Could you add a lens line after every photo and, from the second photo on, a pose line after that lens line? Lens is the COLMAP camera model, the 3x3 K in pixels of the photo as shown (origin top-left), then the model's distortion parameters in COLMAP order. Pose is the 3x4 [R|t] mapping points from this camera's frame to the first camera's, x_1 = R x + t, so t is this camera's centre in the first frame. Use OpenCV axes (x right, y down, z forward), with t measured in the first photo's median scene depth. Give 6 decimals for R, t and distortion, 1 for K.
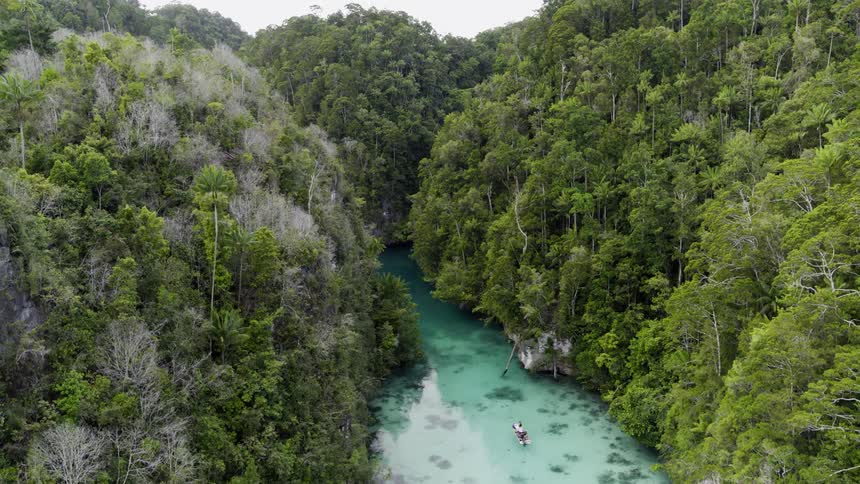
lens RADIAL K [[618.1, 0, 430.0], [0, 618.1, 242.0], [0, 0, 1]] dist [-0.102205, 0.066554]
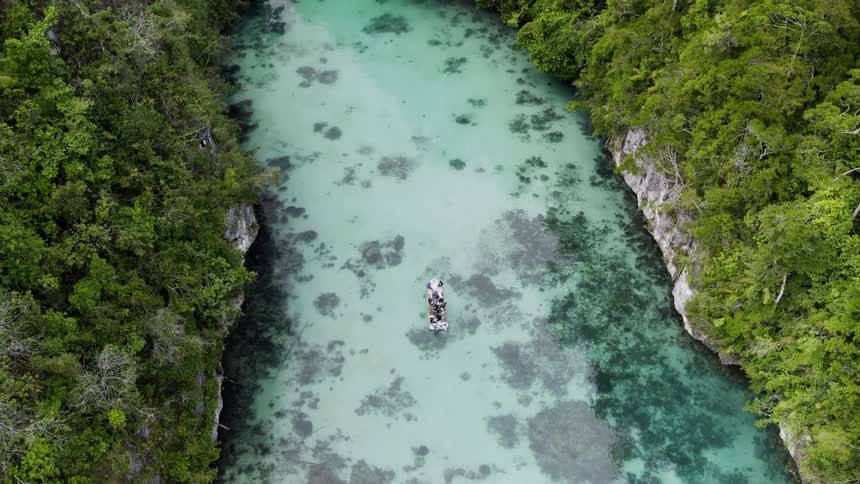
lens RADIAL K [[618.1, 0, 430.0], [0, 618.1, 242.0], [0, 0, 1]] dist [-0.102205, 0.066554]
pose [[0.966827, -0.192289, 0.168139, -0.018627], [0.047066, 0.781092, 0.622640, -0.040181], [-0.251059, -0.594071, 0.764231, 0.224230]]
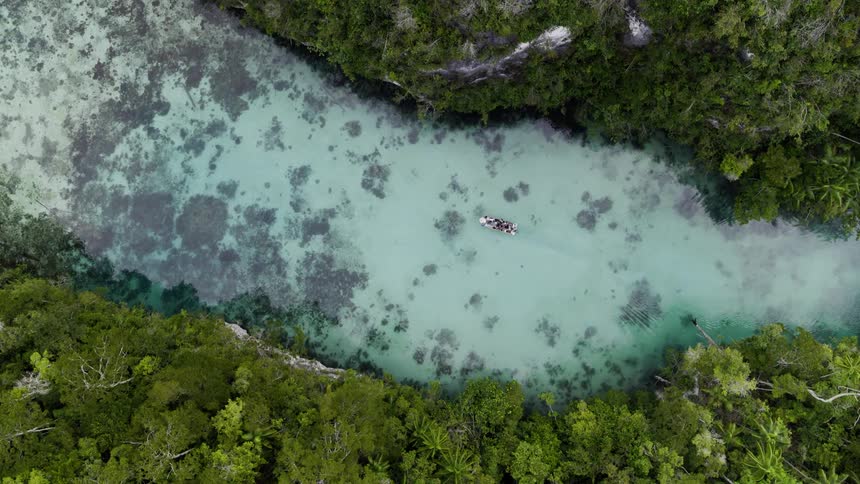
lens RADIAL K [[618.1, 0, 430.0], [0, 618.1, 242.0], [0, 0, 1]] dist [-0.102205, 0.066554]
pose [[-0.216124, 0.976179, 0.019120, 0.106001], [-0.209837, -0.065565, 0.975536, -0.593090], [0.953551, 0.206825, 0.219008, 0.655069]]
